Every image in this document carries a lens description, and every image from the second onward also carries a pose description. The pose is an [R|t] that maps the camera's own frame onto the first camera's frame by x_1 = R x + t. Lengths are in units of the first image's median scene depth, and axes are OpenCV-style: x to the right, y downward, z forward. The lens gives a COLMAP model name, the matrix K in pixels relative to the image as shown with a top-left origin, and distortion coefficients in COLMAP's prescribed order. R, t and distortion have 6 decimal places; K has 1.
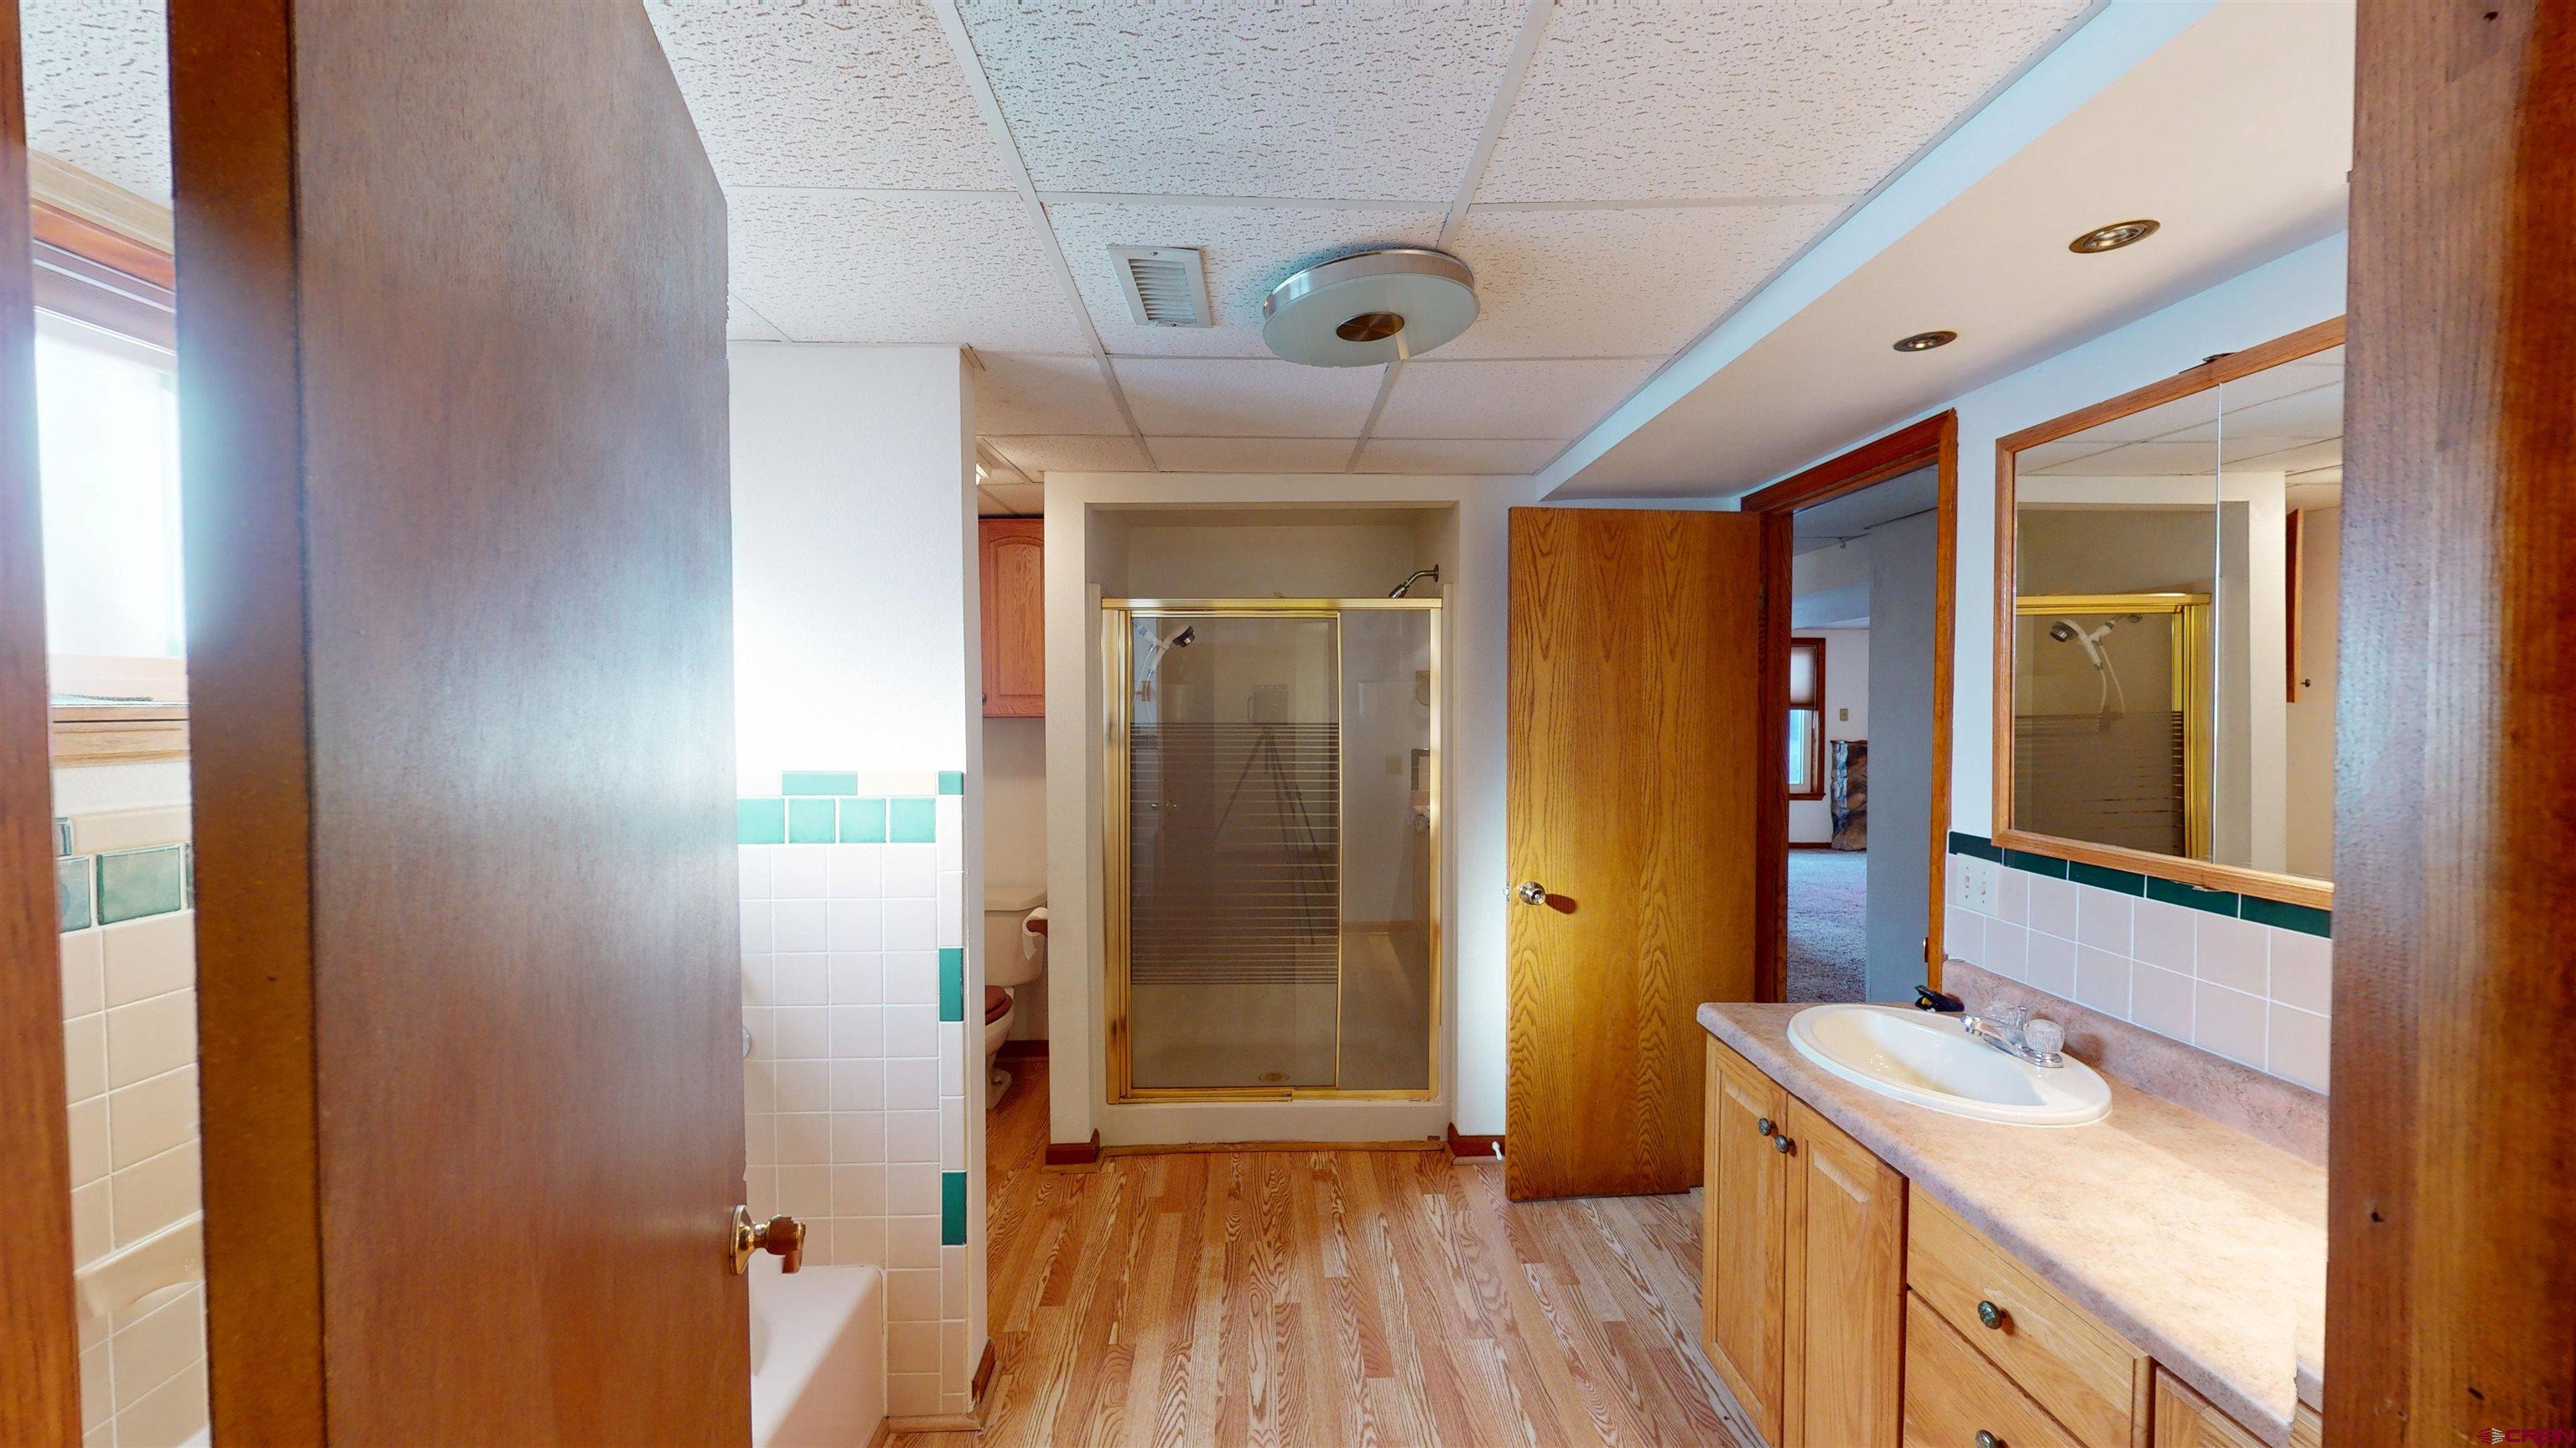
lens RADIAL K [[946.7, 0, 1285.5], [0, 946.7, 728.2], [0, 0, 1]] dist [0.000239, 0.000087]
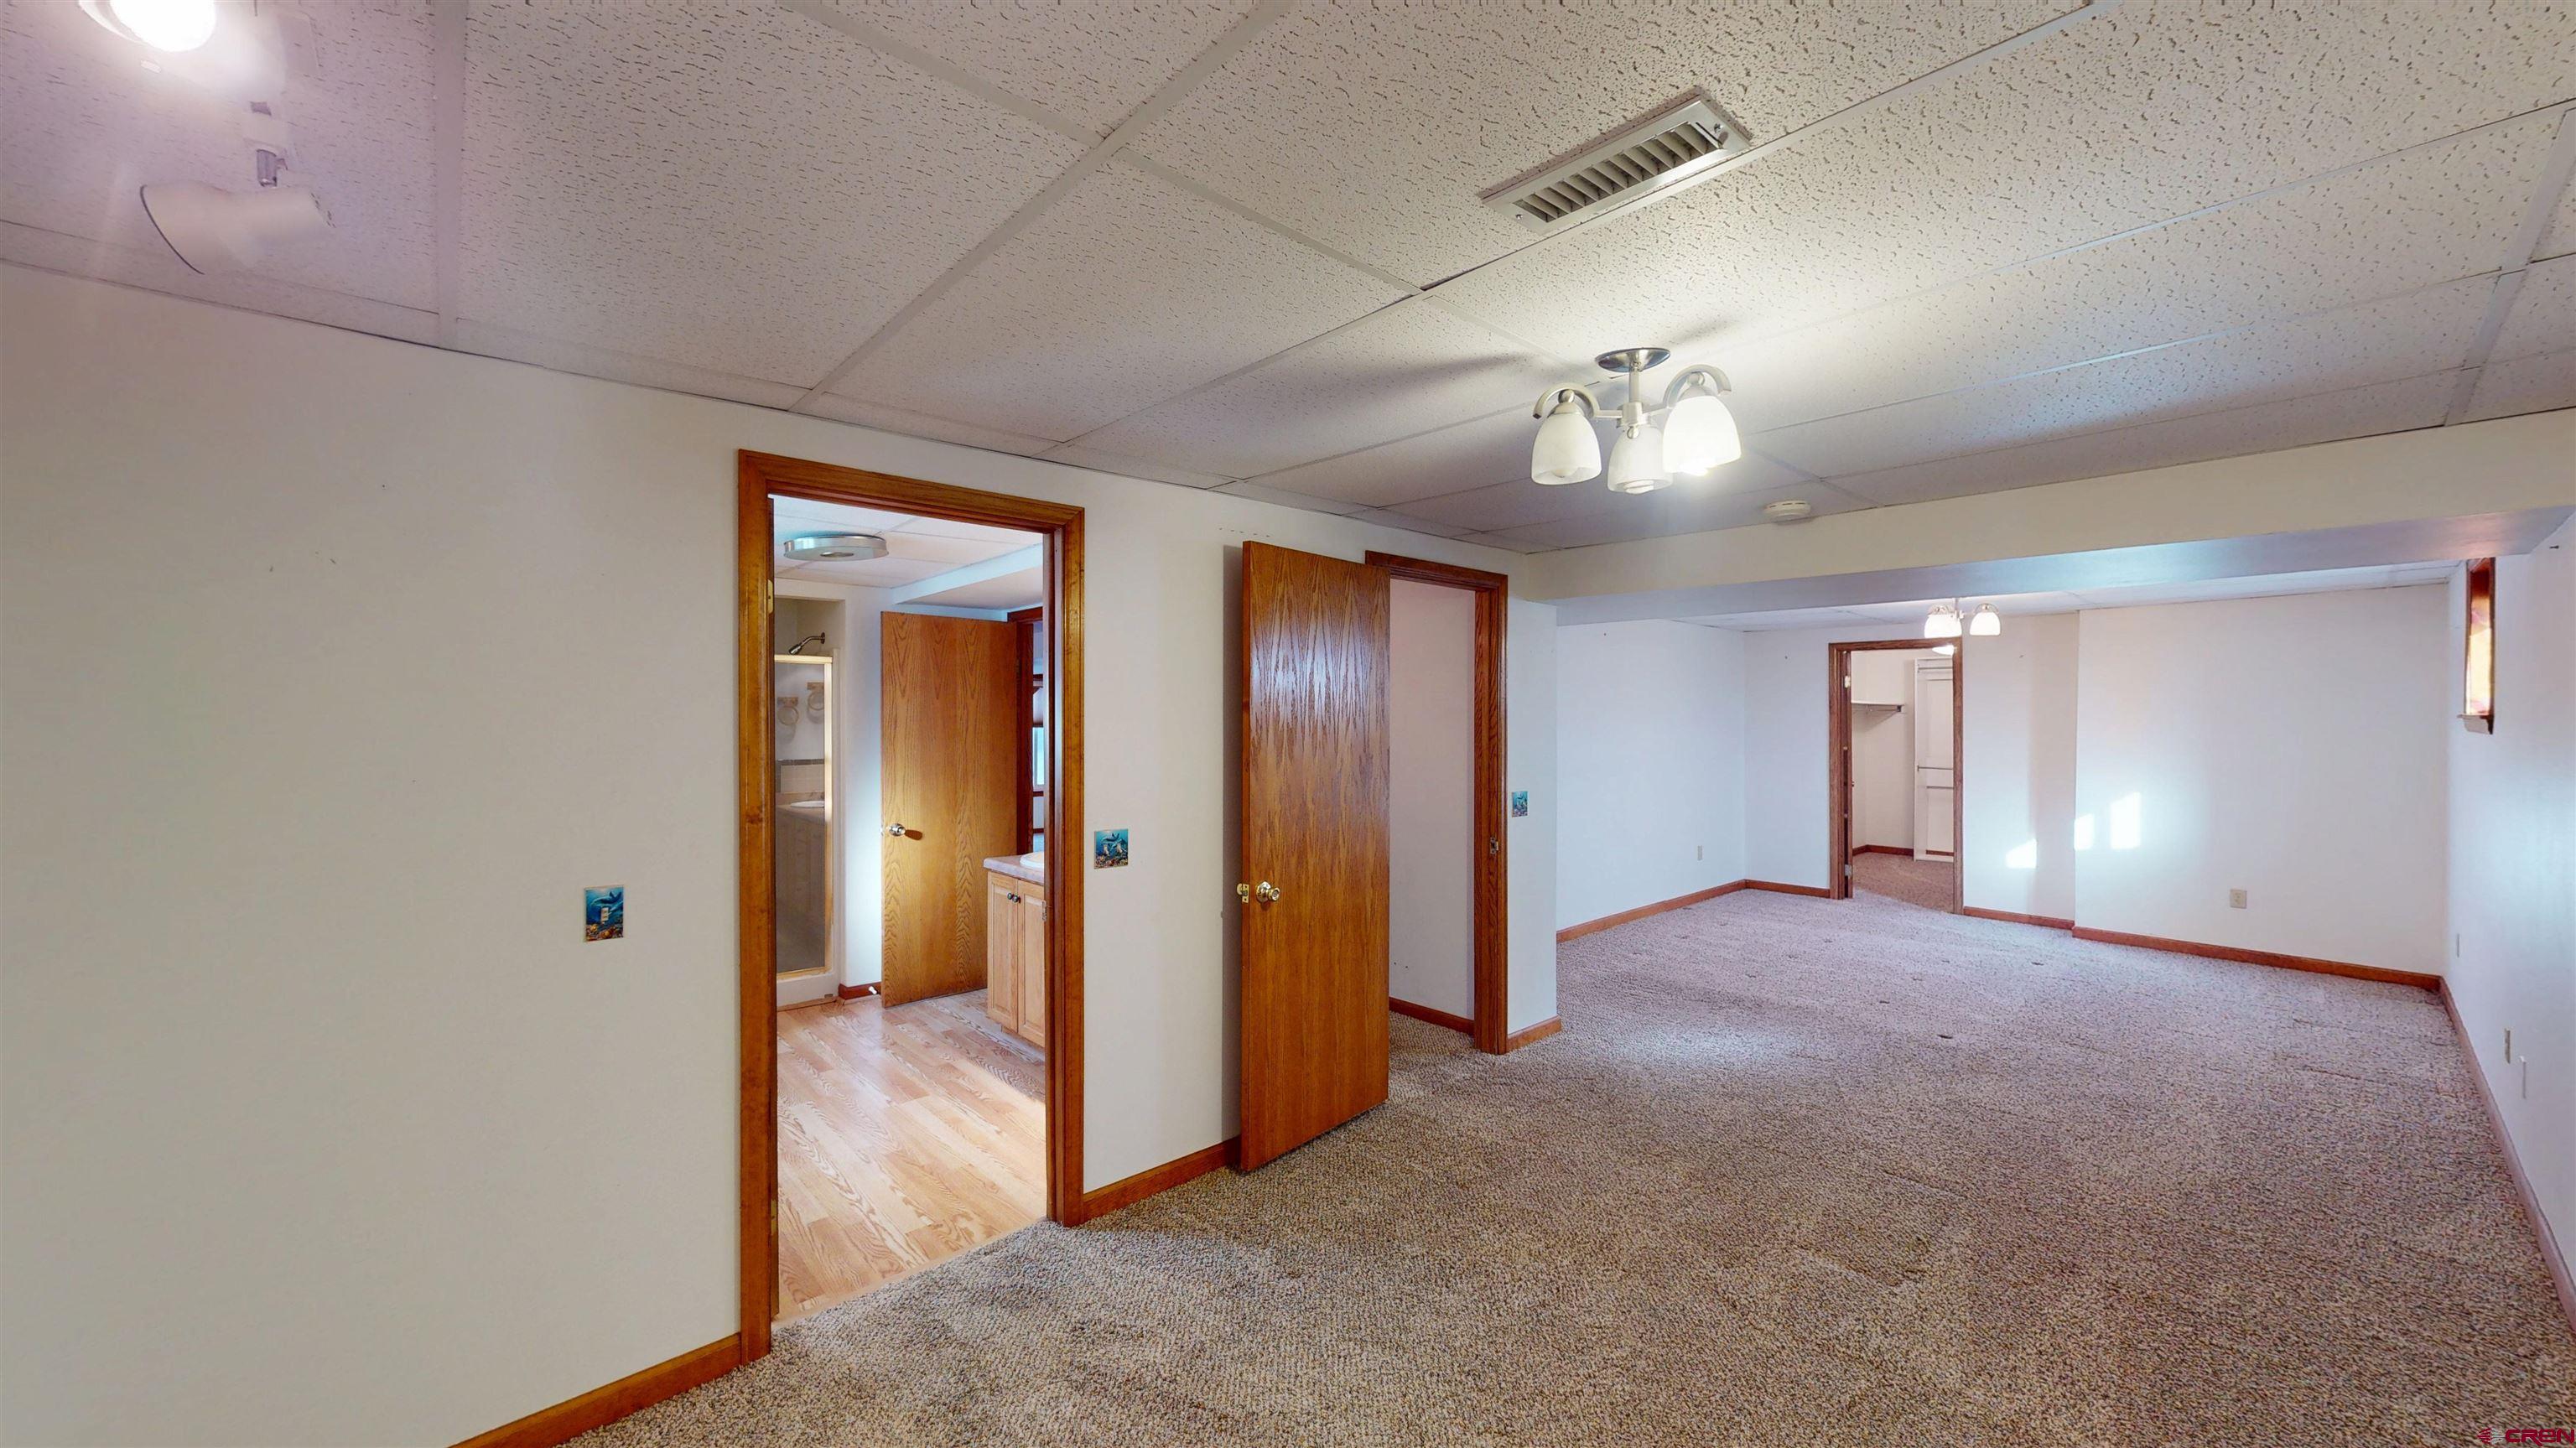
lens RADIAL K [[946.7, 0, 1285.5], [0, 946.7, 728.2], [0, 0, 1]] dist [0.000239, 0.000087]
pose [[0.765956, -0.000935, 0.642892, -0.318257], [0.016939, 0.999681, -0.018727, 0.030291], [-0.642670, 0.025234, 0.765728, -0.823832]]
